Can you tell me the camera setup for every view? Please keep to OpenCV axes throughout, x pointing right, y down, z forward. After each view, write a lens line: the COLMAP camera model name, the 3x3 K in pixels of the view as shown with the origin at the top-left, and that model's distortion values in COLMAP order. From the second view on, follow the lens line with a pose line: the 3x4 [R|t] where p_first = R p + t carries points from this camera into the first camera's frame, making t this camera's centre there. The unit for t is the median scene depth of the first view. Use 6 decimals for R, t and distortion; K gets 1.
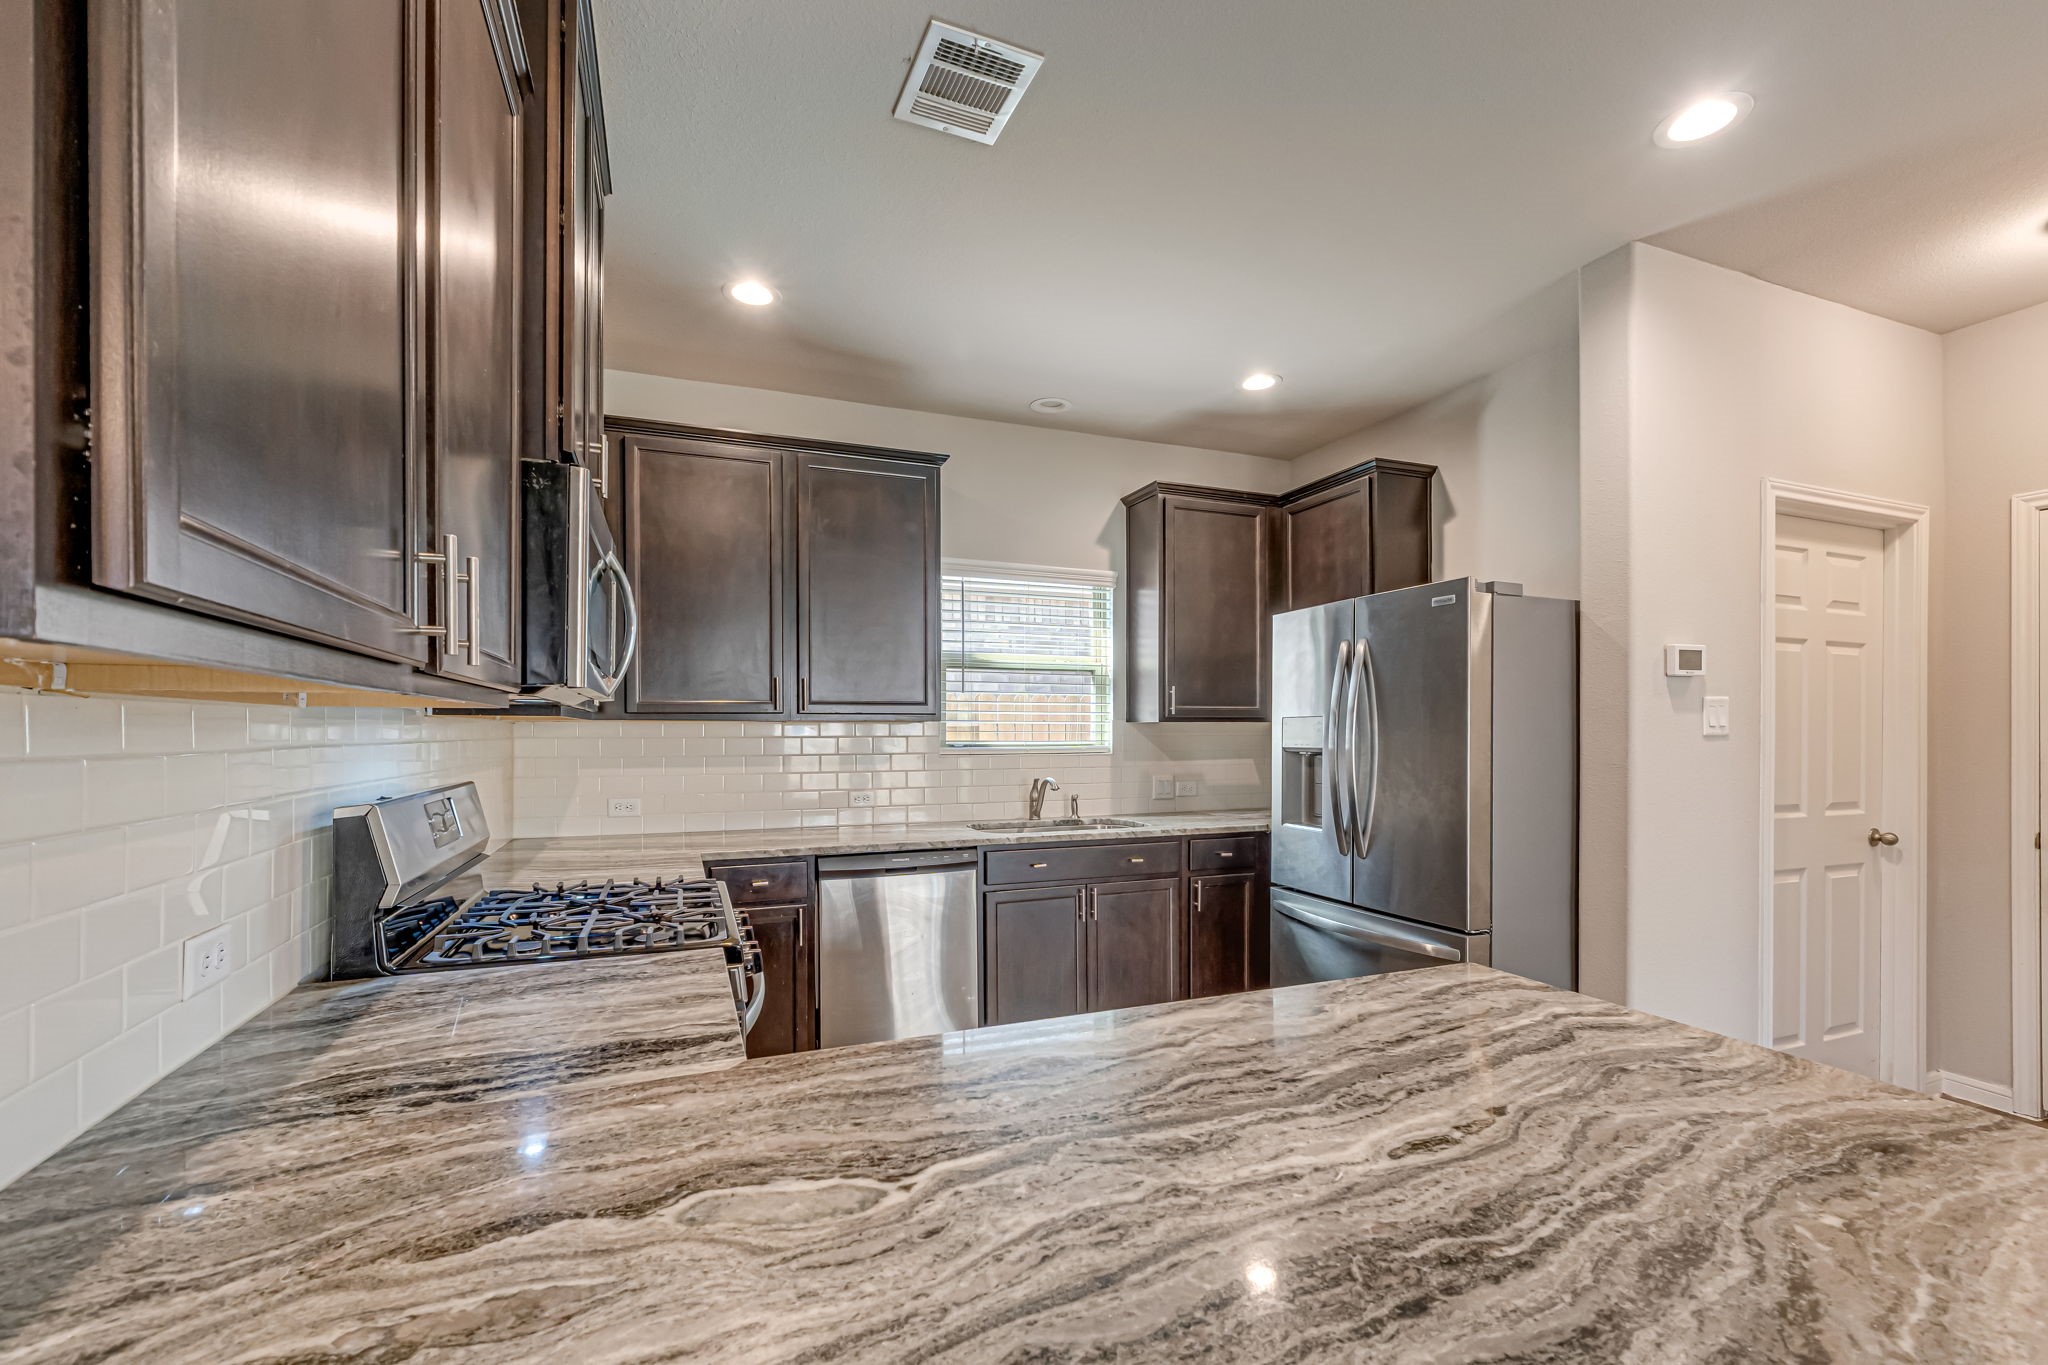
lens RADIAL K [[891.8, 0, 1019.2], [0, 891.8, 727.8], [0, 0, 1]] dist [0.000802, -0.001515]
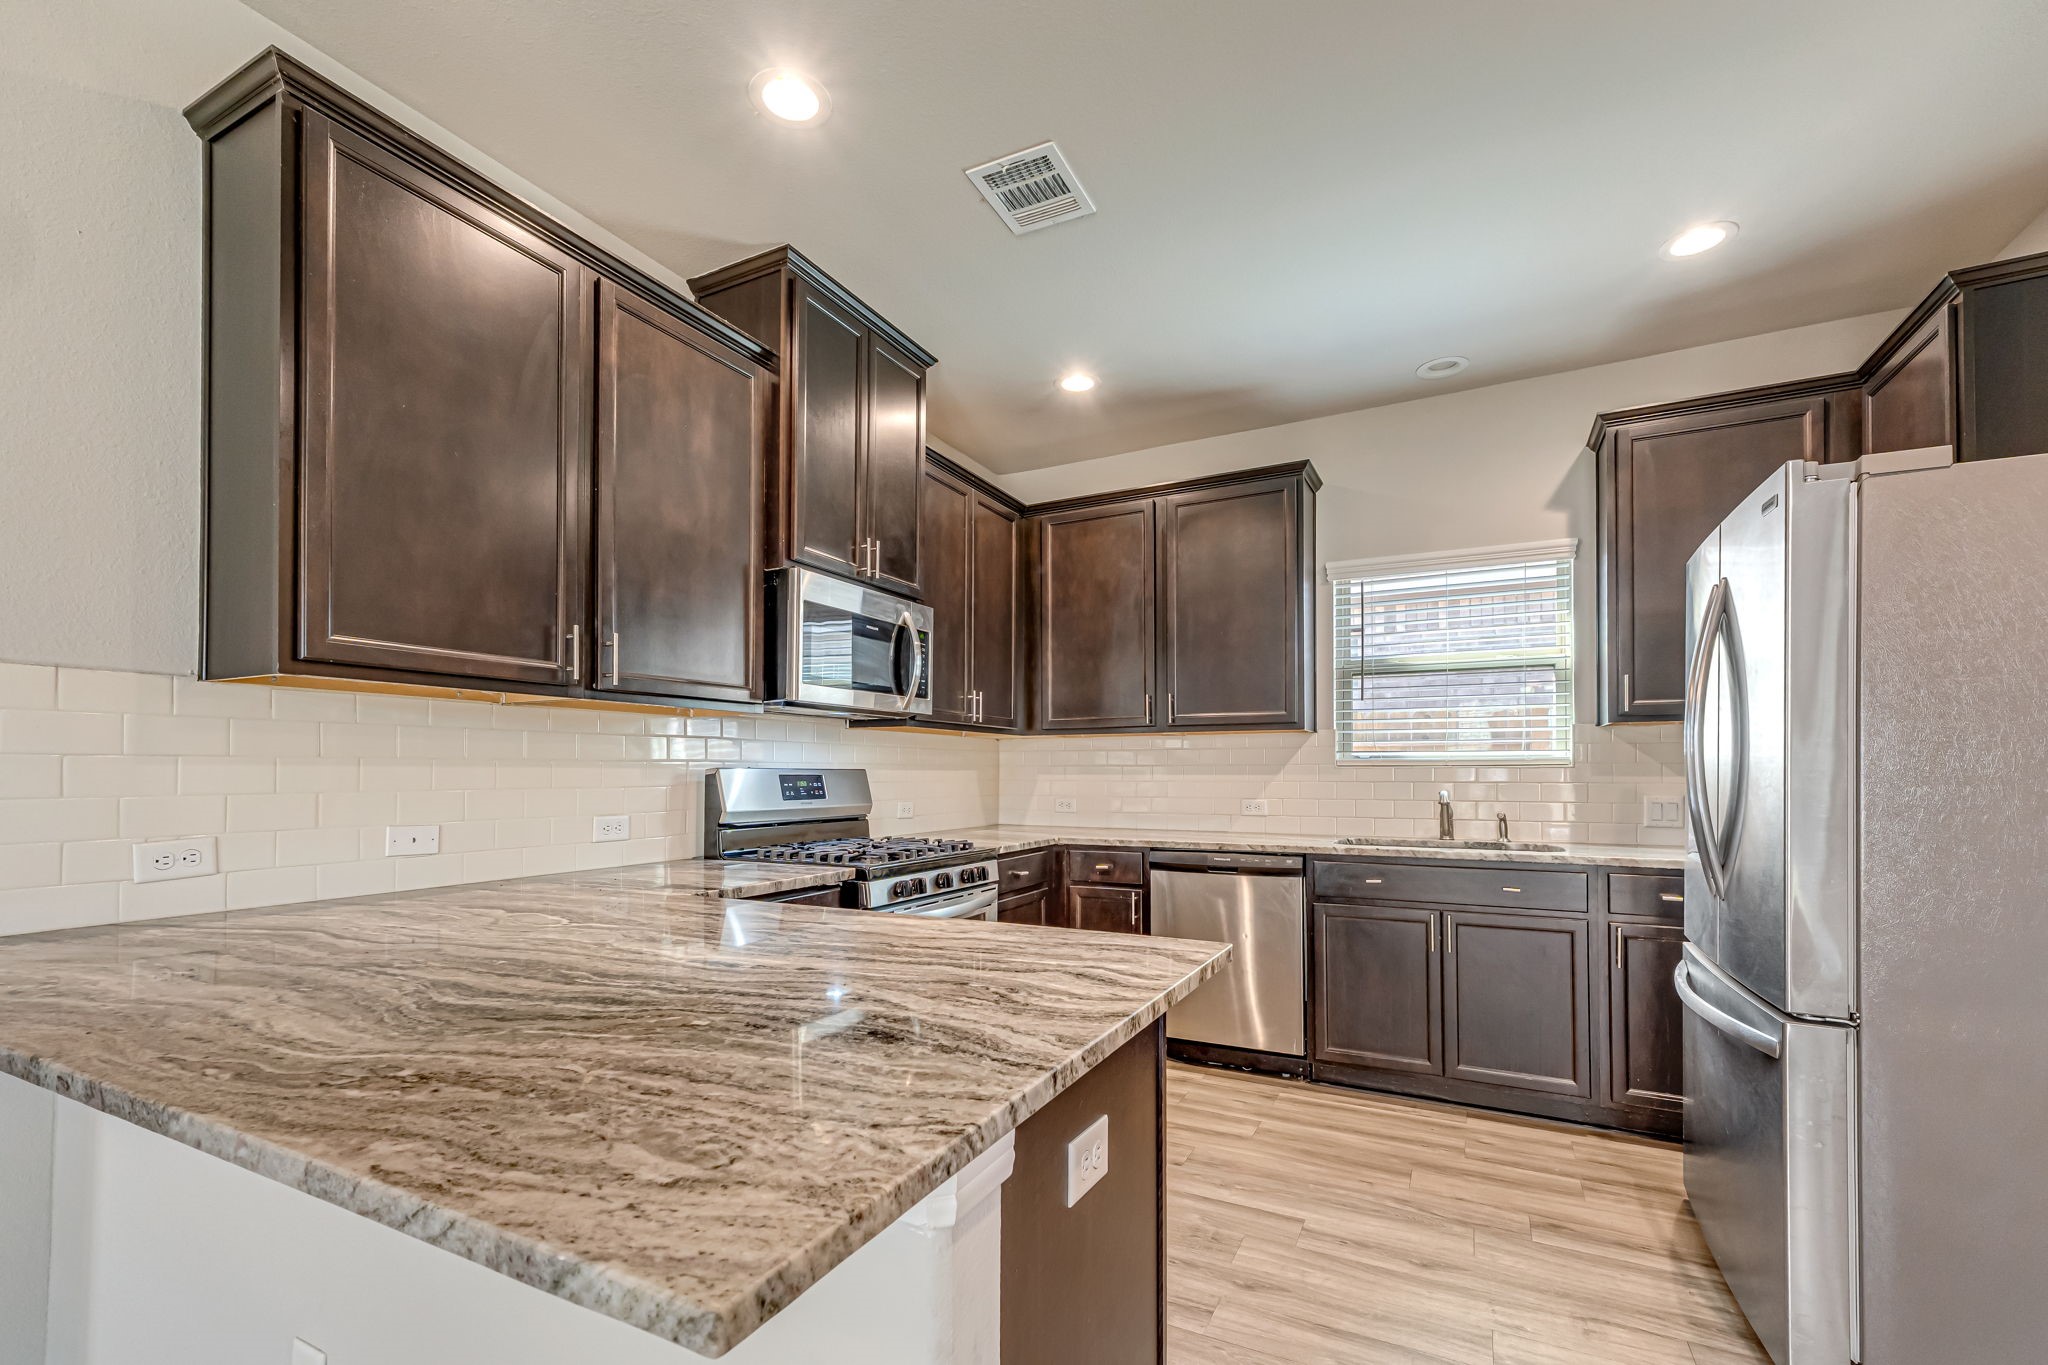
lens RADIAL K [[891.8, 0, 991.8], [0, 891.8, 764.9], [0, 0, 1]] dist [0.000802, -0.001515]
pose [[0.635715, -0.006094, -0.771900, 0.447789], [0.001123, 0.999975, -0.006969, 0.037695], [0.771923, 0.003563, 0.635706, 0.101576]]
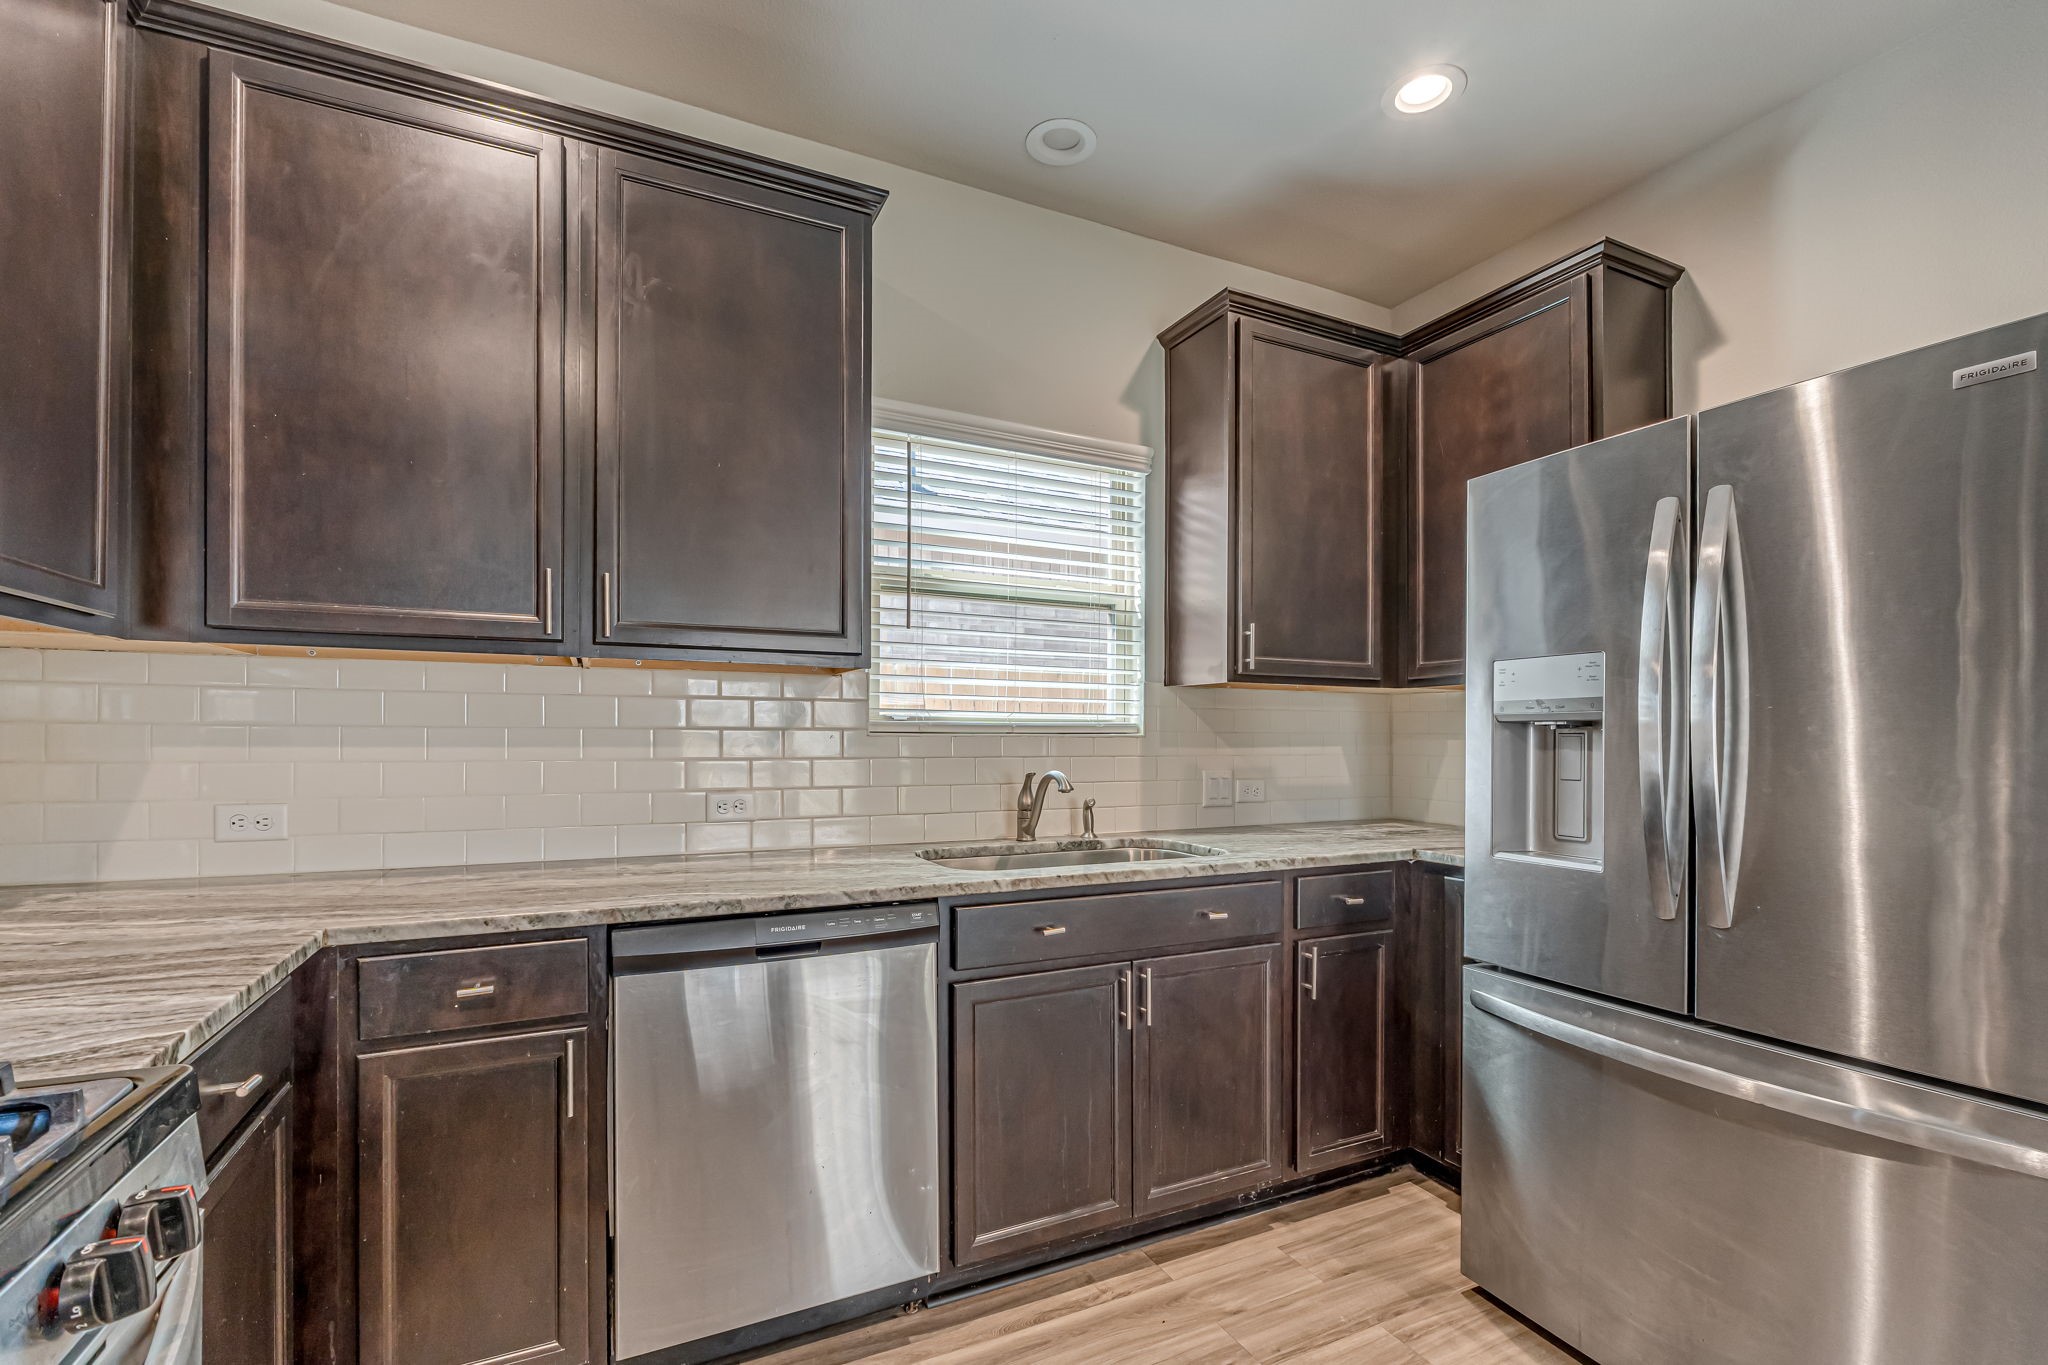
lens RADIAL K [[891.8, 0, 1009.5], [0, 891.8, 731.5], [0, 0, 1]] dist [0.000802, -0.001515]
pose [[0.997772, 0.006091, 0.066444, -0.037017], [-0.005980, 0.999980, -0.001864, 0.032328], [-0.066454, 0.001463, 0.997788, 0.428662]]
